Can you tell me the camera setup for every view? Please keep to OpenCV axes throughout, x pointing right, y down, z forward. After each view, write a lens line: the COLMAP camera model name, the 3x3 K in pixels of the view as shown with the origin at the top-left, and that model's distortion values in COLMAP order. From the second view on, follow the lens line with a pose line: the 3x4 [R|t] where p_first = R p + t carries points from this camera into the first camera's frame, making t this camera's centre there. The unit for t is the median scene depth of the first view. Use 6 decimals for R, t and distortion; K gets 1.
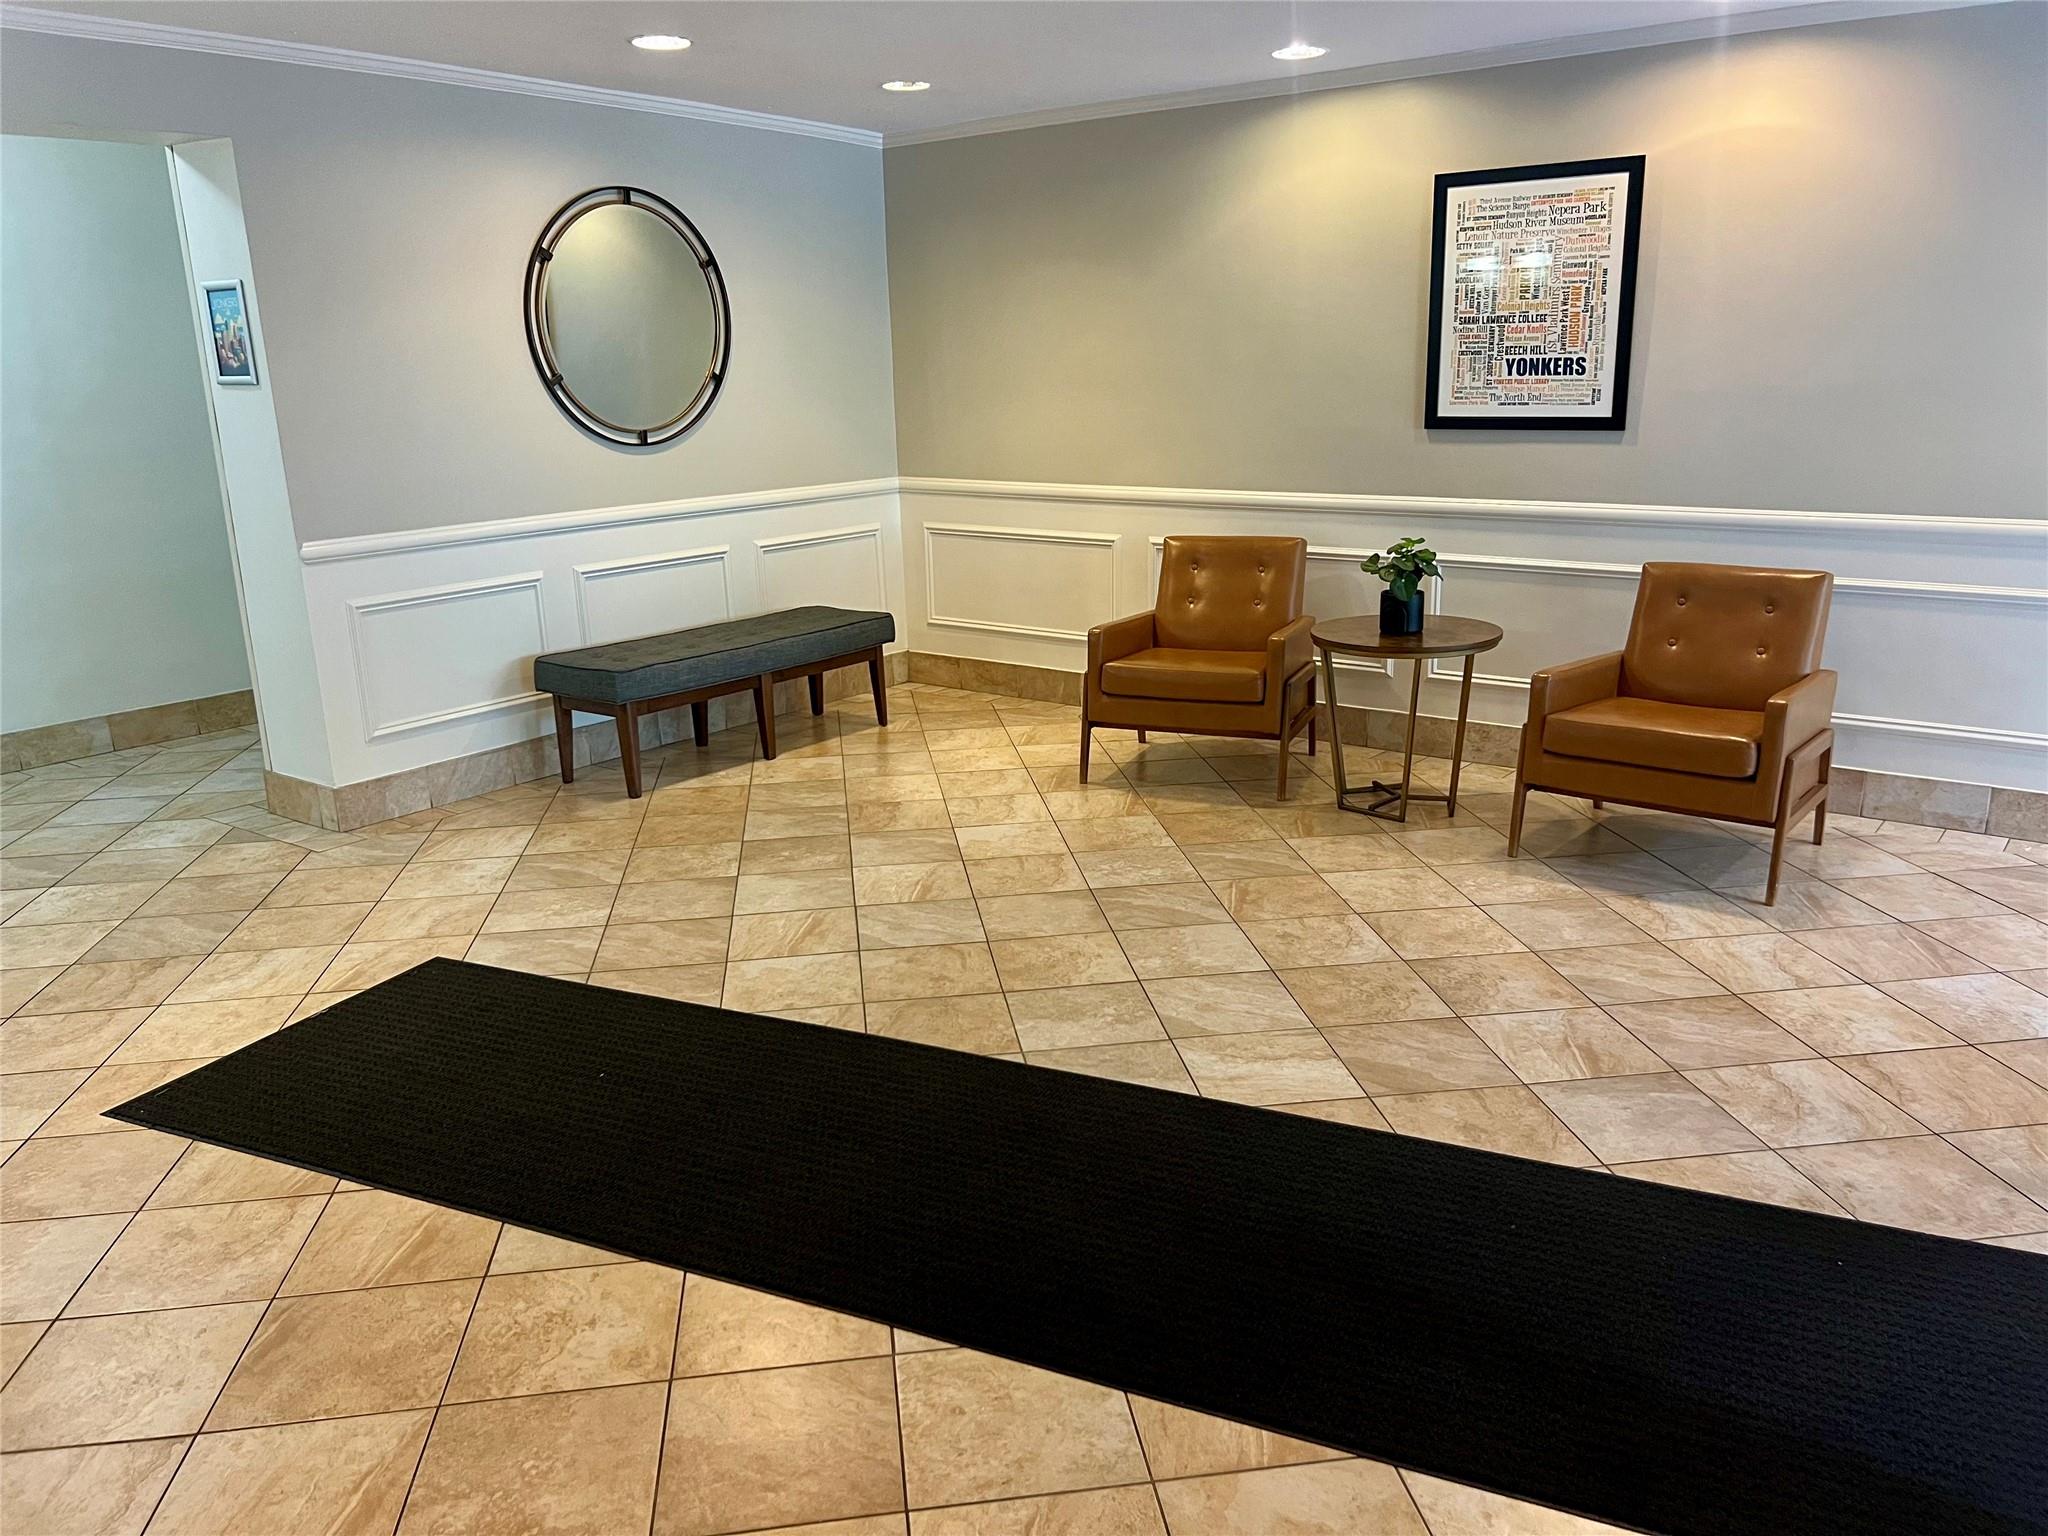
lens RADIAL K [[1544.2, 0, 1039.7], [0, 1544.2, 766.0], [0, 0, 1]] dist [0.055725, -0.066988]
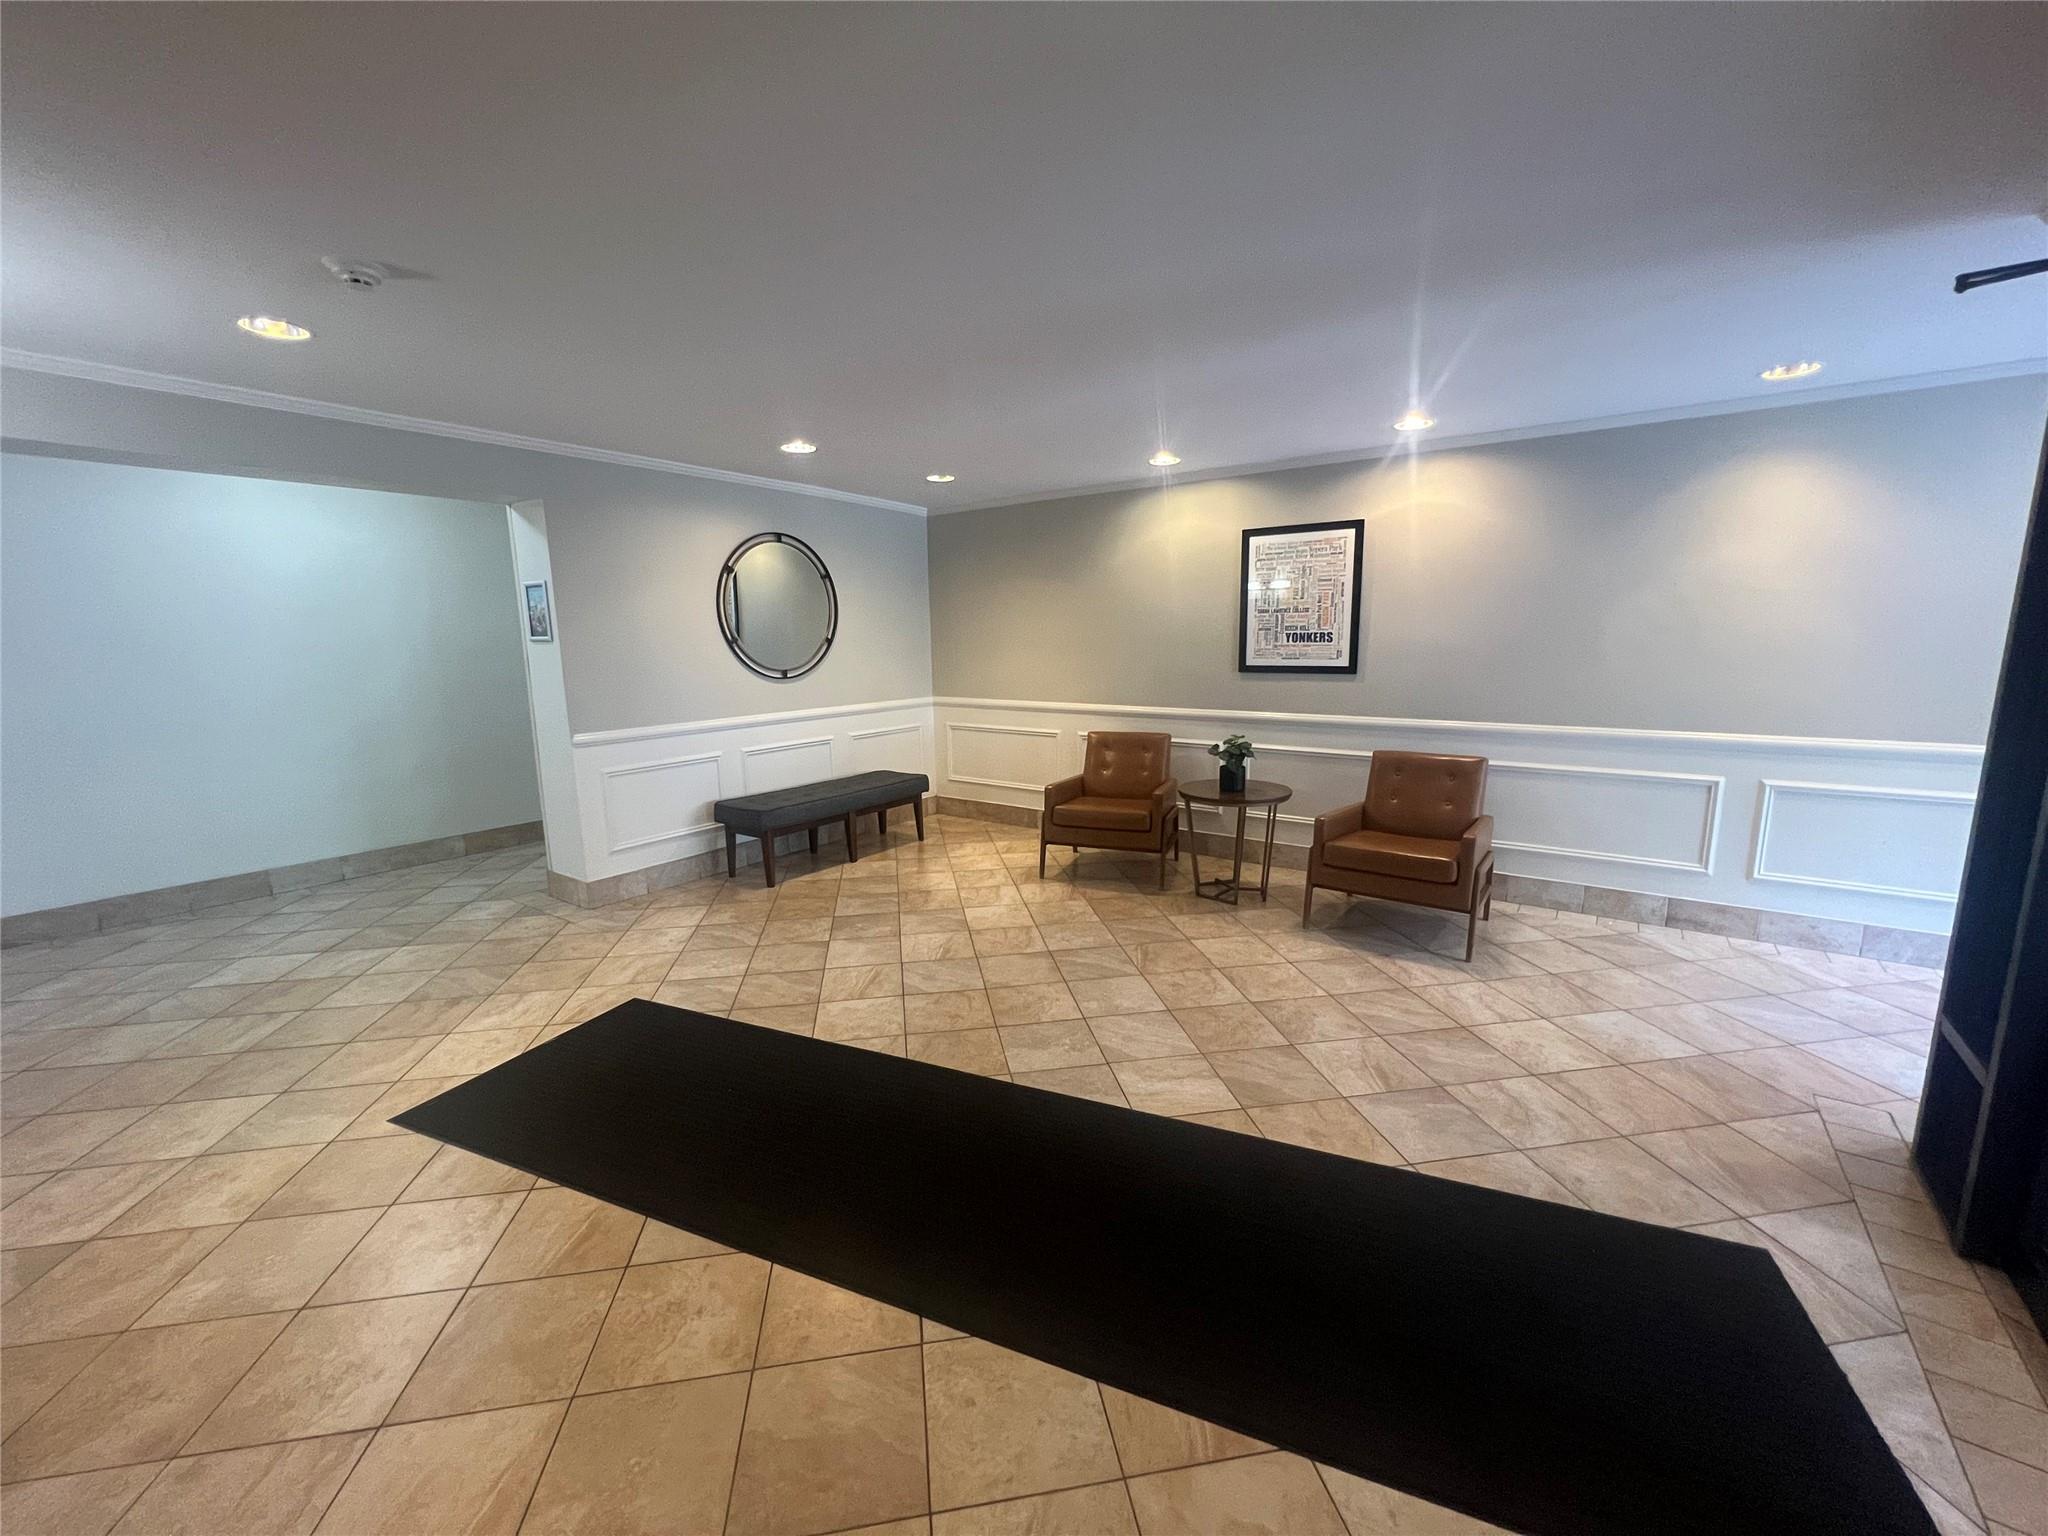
lens RADIAL K [[819.4, 0, 1022.3], [0, 819.4, 768.9], [0, 0, 1]] dist [-0.003330, 0.000415]
pose [[0.999784, 0.004869, 0.020205, -0.011820], [-0.002871, 0.995206, -0.097756, -0.022350], [-0.020584, 0.097677, 0.995005, 0.122244]]
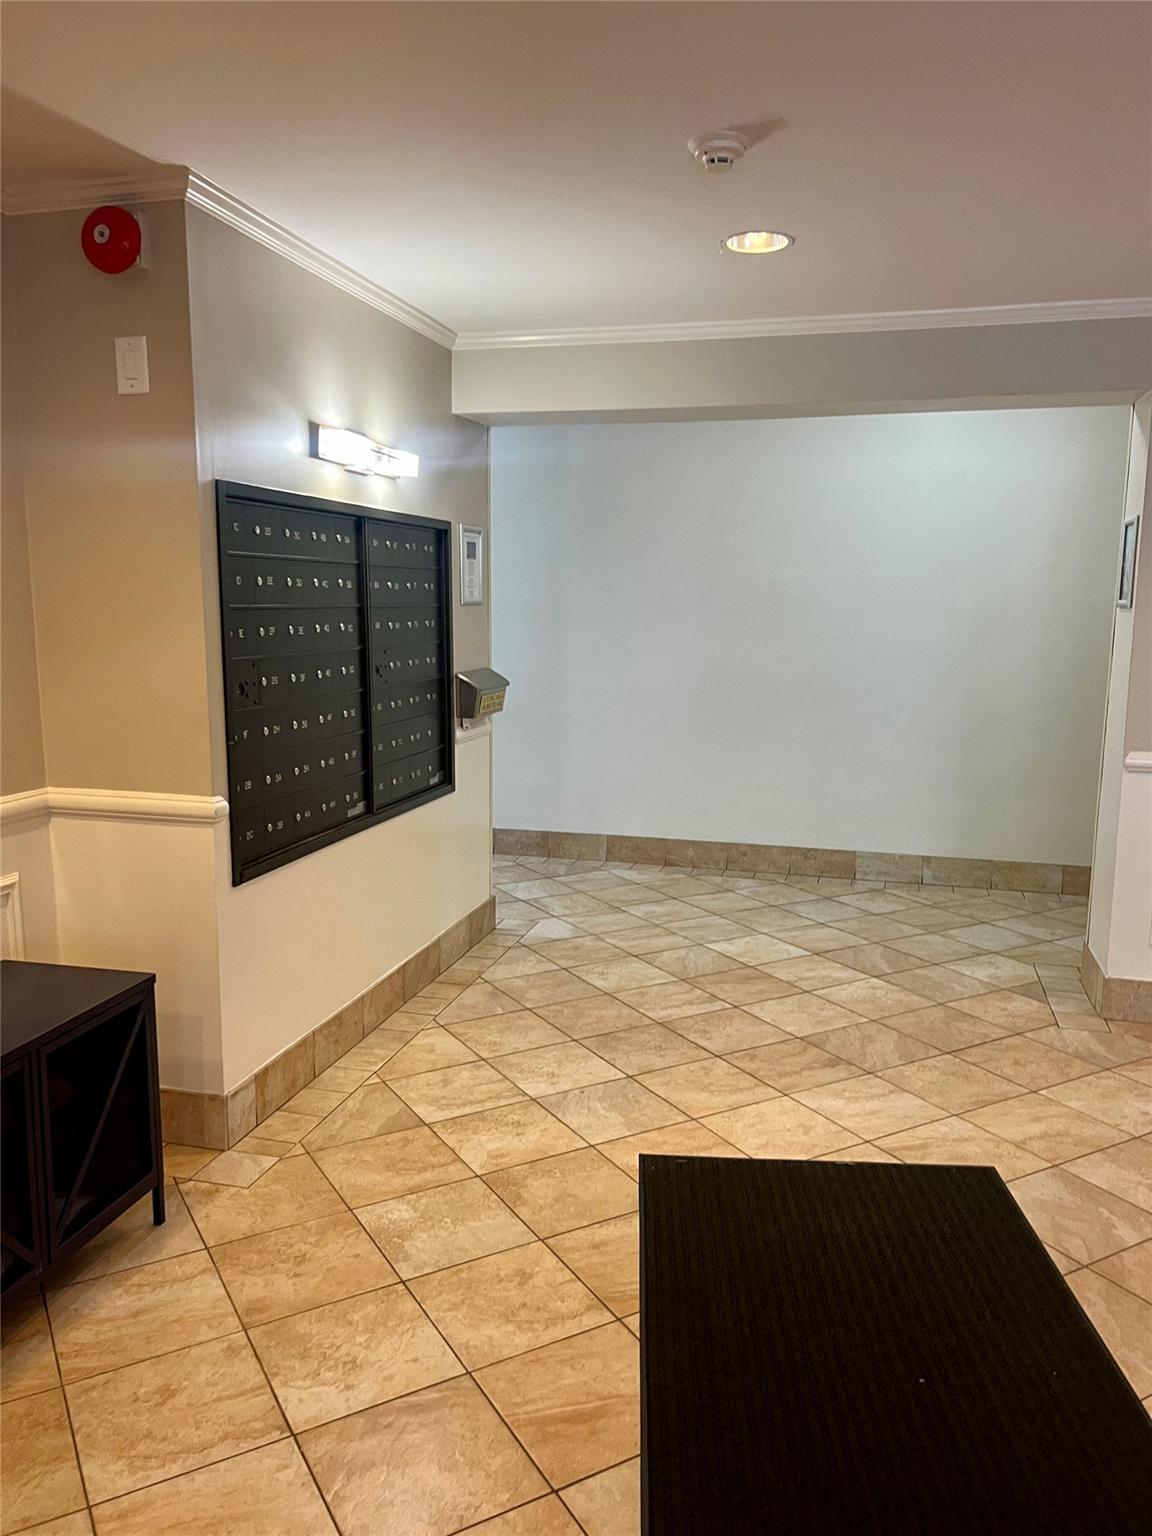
lens RADIAL K [[1158.1, 0, 581.1], [0, 1158.1, 780.6], [0, 0, 1]] dist [0.055725, -0.066988]
pose [[0.368555, 0.172361, -0.913487, 0.129963], [-0.260449, 0.962451, 0.076519, -0.085950], [0.892375, 0.209716, 0.399607, 0.335338]]
